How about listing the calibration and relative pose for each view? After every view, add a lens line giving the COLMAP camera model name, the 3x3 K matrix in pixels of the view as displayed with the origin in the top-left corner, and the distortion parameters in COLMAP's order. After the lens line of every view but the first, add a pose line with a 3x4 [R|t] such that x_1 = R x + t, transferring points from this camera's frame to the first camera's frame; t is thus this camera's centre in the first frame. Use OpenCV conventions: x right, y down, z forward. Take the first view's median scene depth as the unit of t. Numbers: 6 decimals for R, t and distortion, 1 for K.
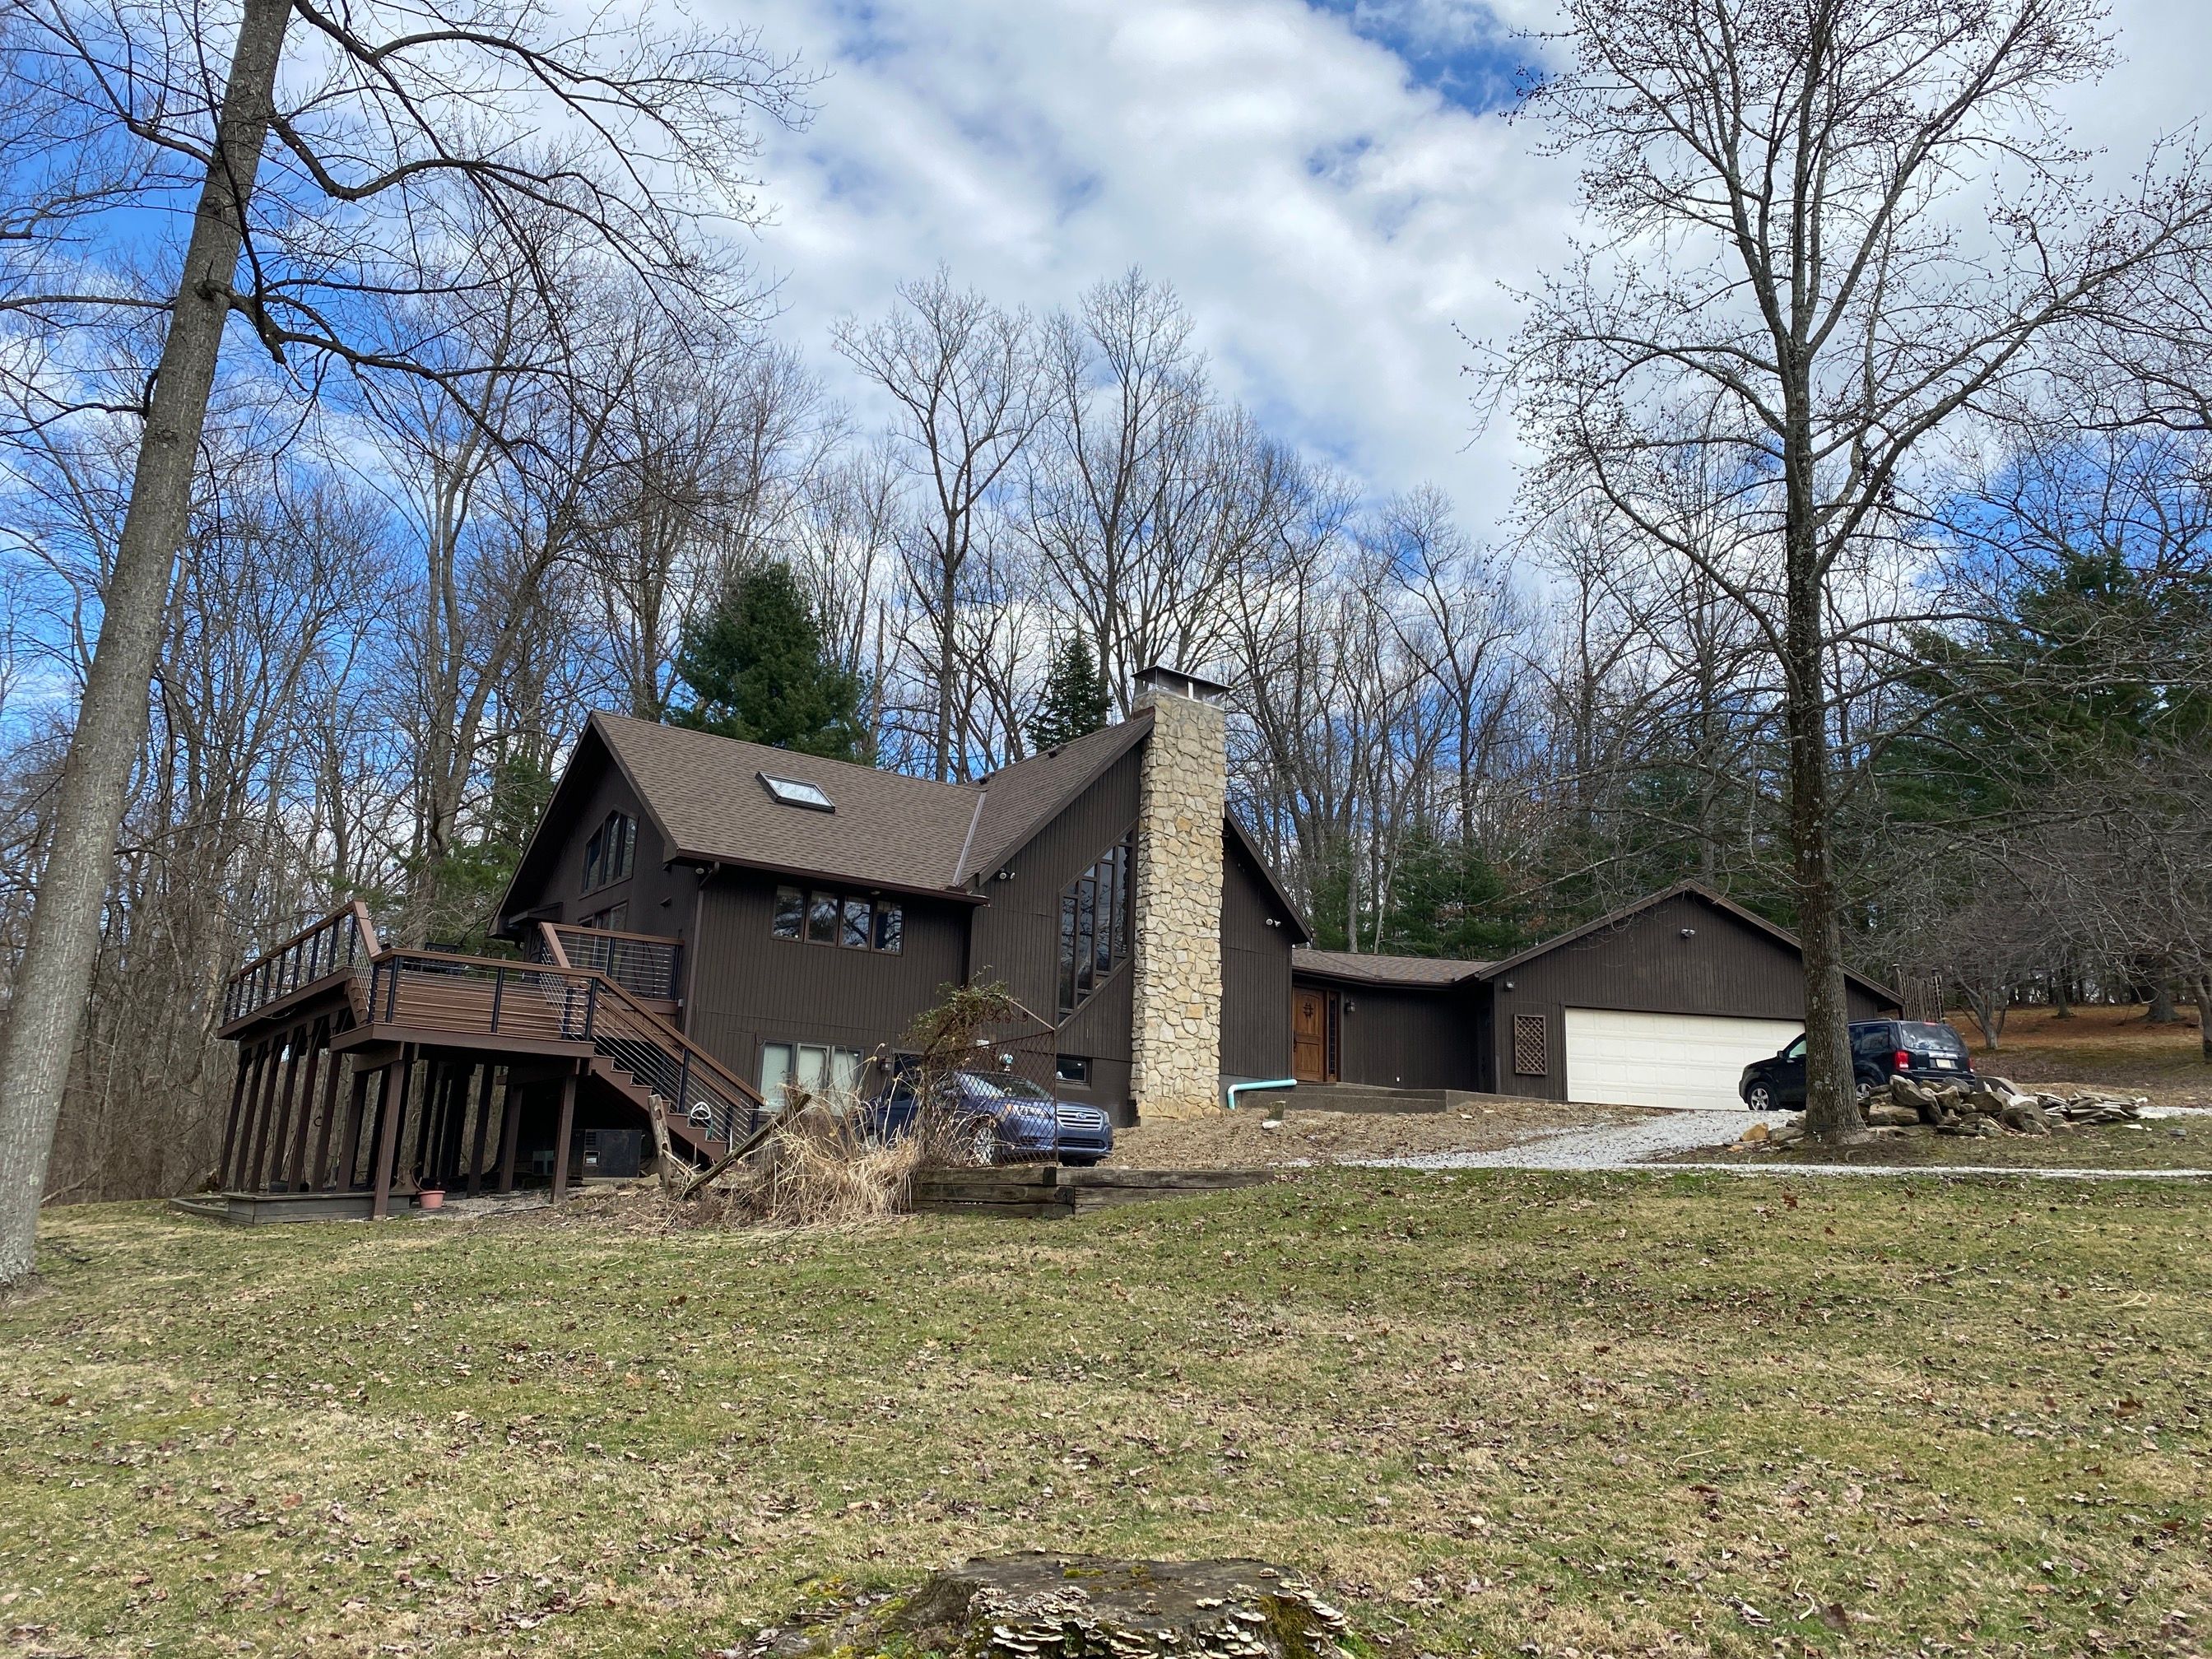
lens RADIAL K [[1729.8, 0, 1115.2], [0, 1729.8, 814.5], [0, 0, 1]] dist [0.059778, -0.053350]
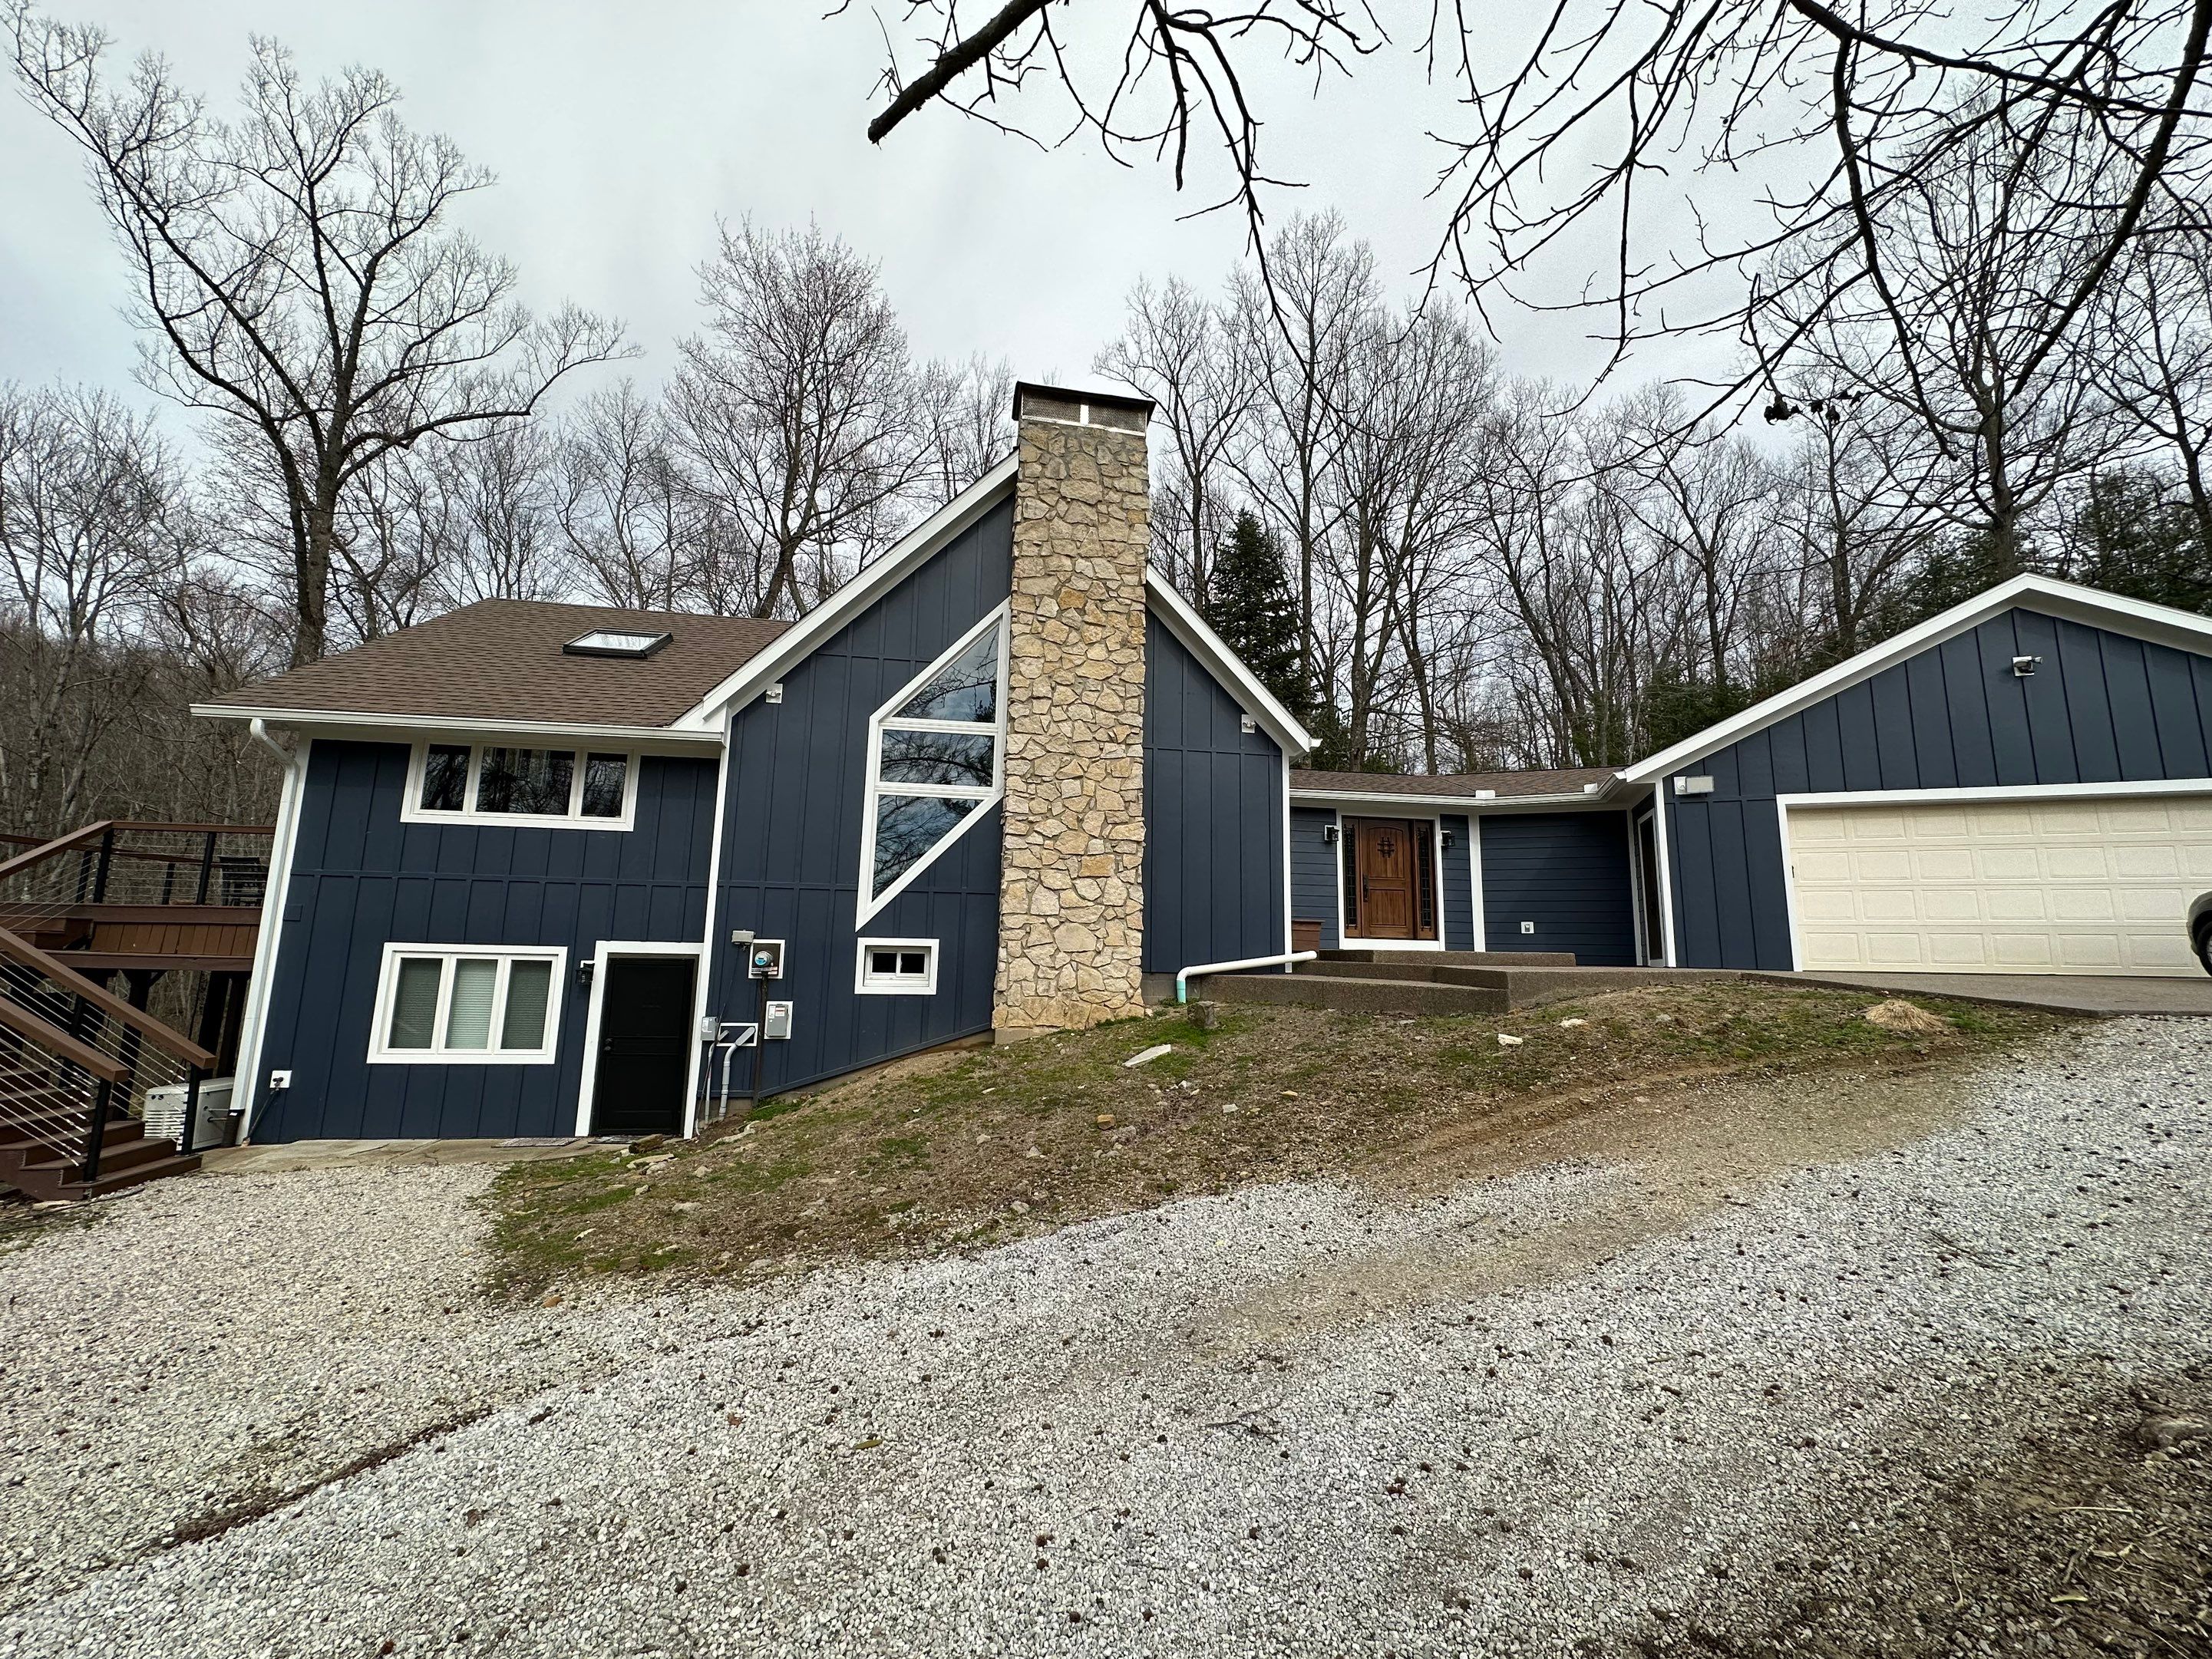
lens RADIAL K [[881.6, 0, 1111.3], [0, 881.6, 831.0], [0, 0, 1]] dist [-0.004930, 0.000982]
pose [[0.896330, -0.087679, -0.434633, 0.201594], [0.120664, 0.991492, 0.048826, 0.083585], [0.426654, -0.096209, 0.899283, 0.691747]]
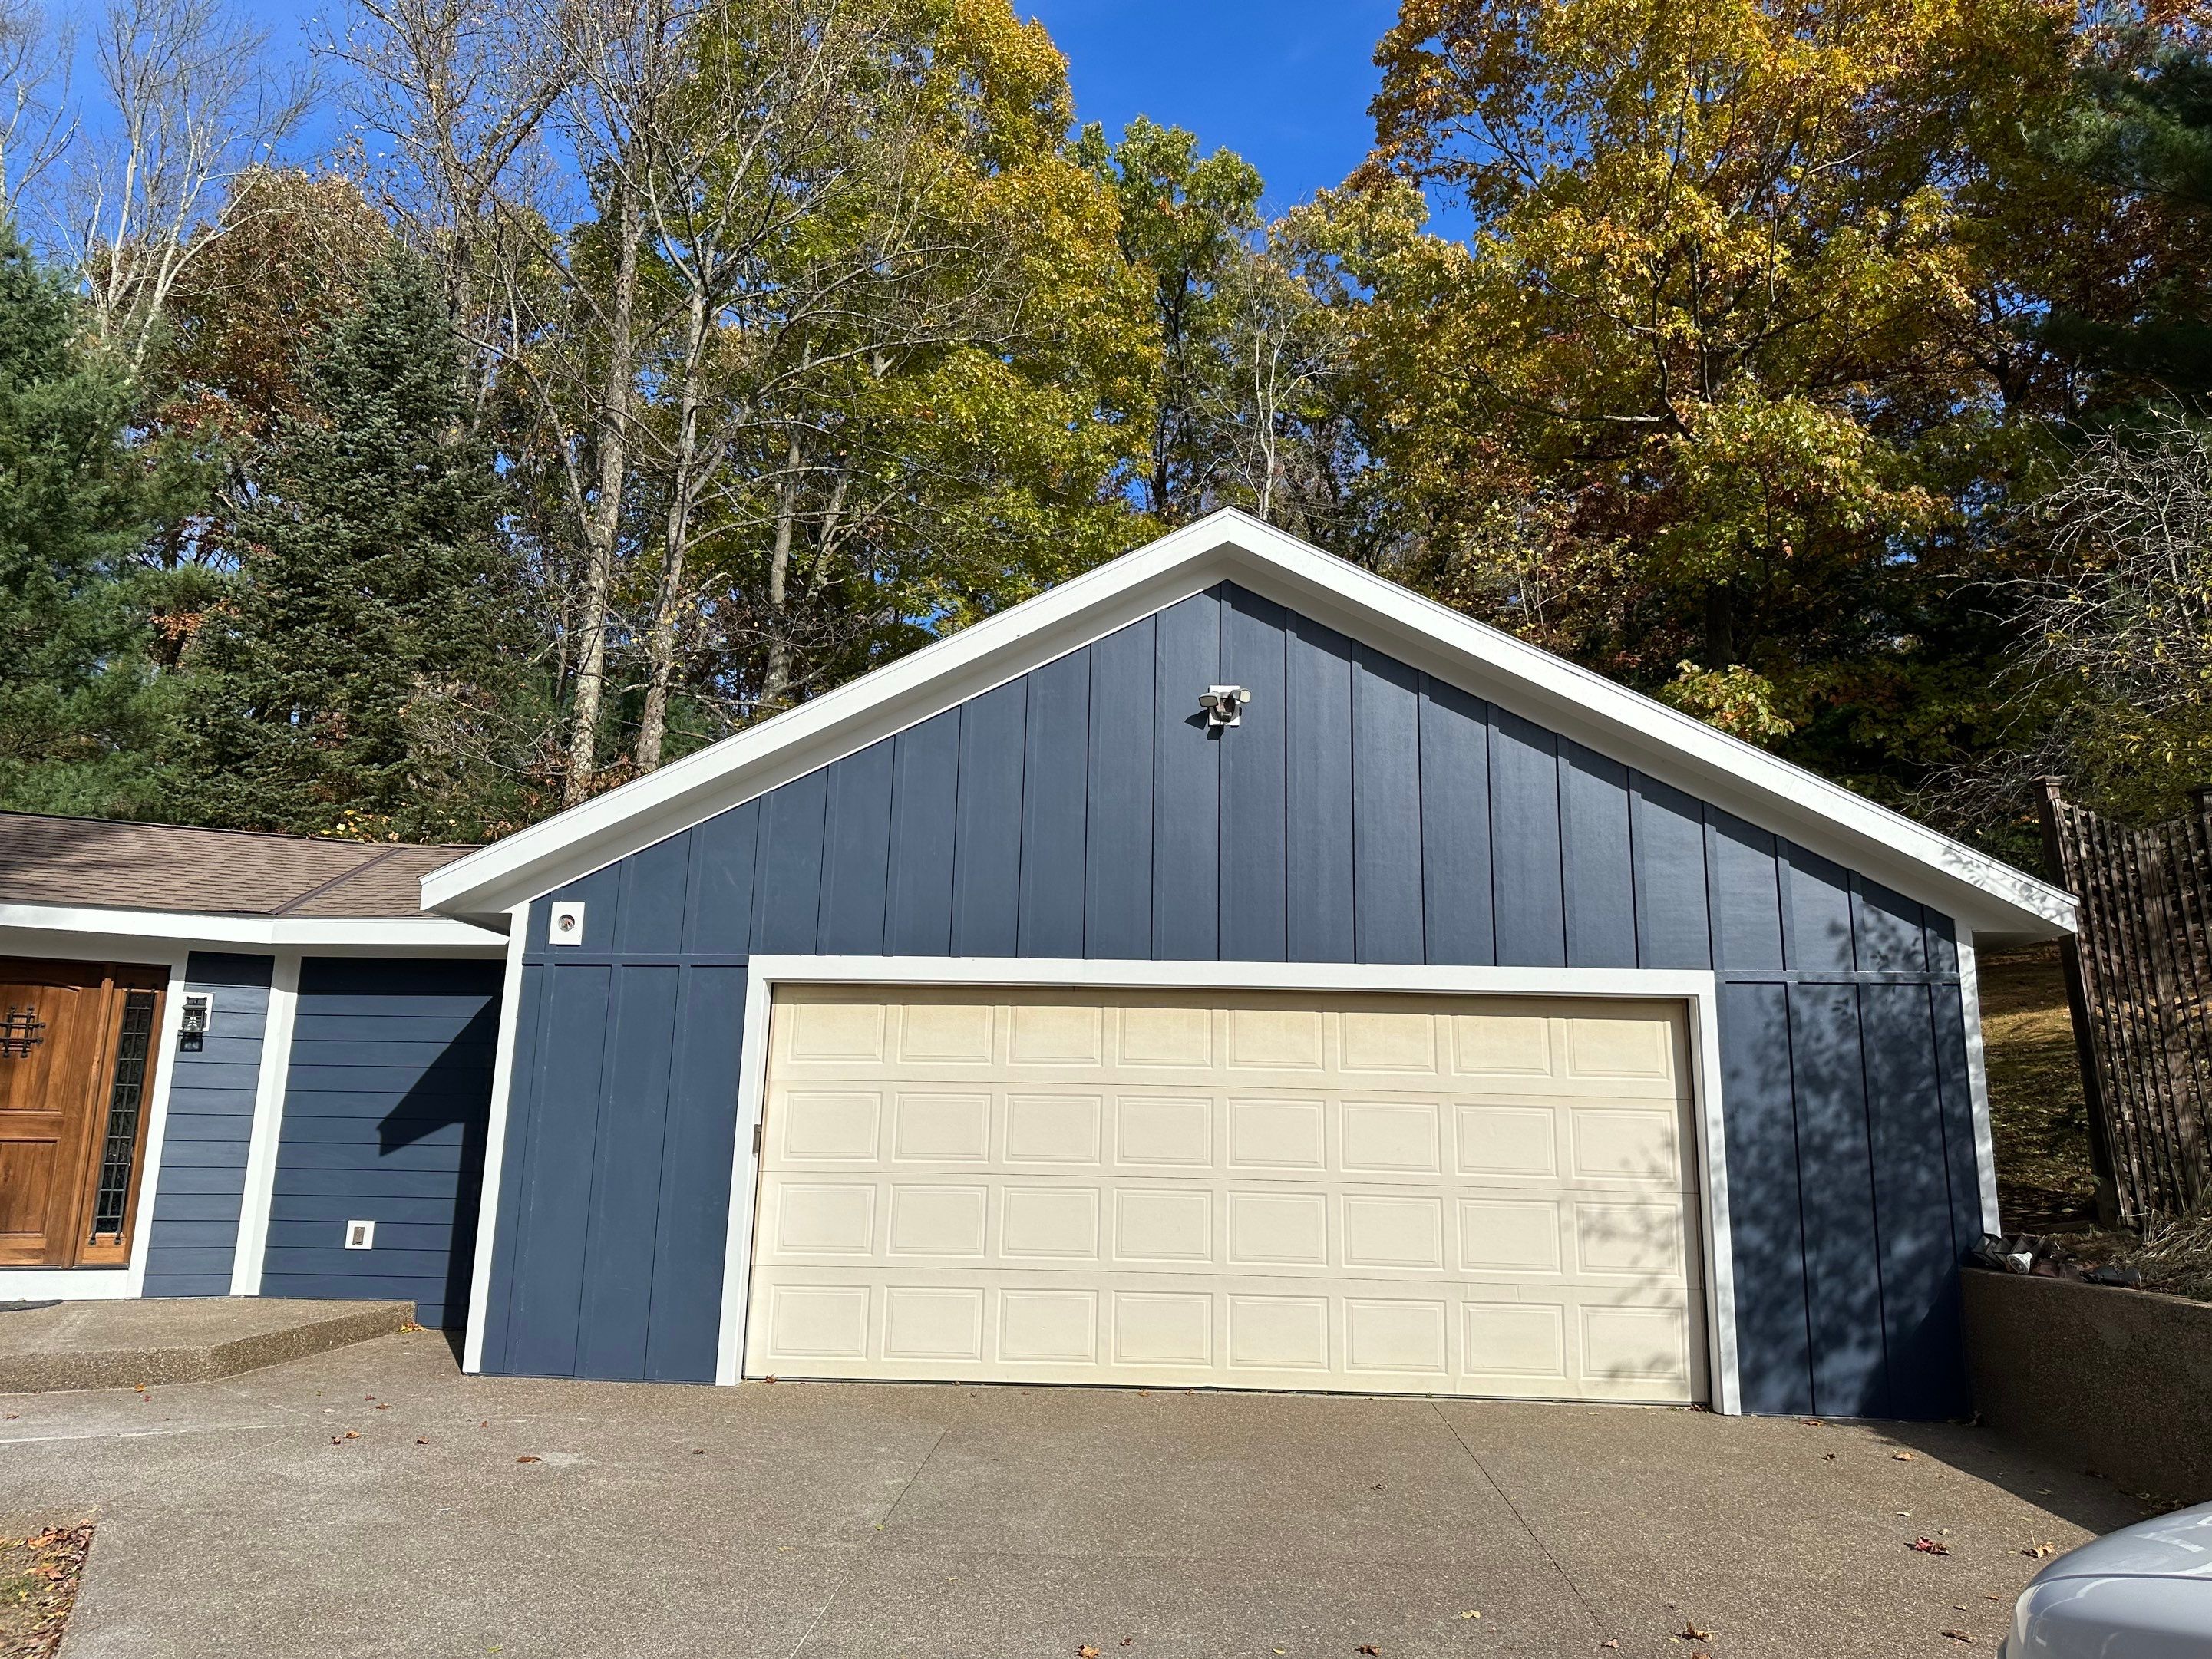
lens RADIAL K [[1555.0, 0, 1129.7], [0, 1555.0, 799.0], [0, 0, 1]] dist [0.085601, -0.106579]
pose [[0.984622, -0.055722, -0.165572, 0.414853], [0.060403, 0.997901, 0.023365, 0.089258], [0.163923, -0.033007, 0.985921, 0.879489]]
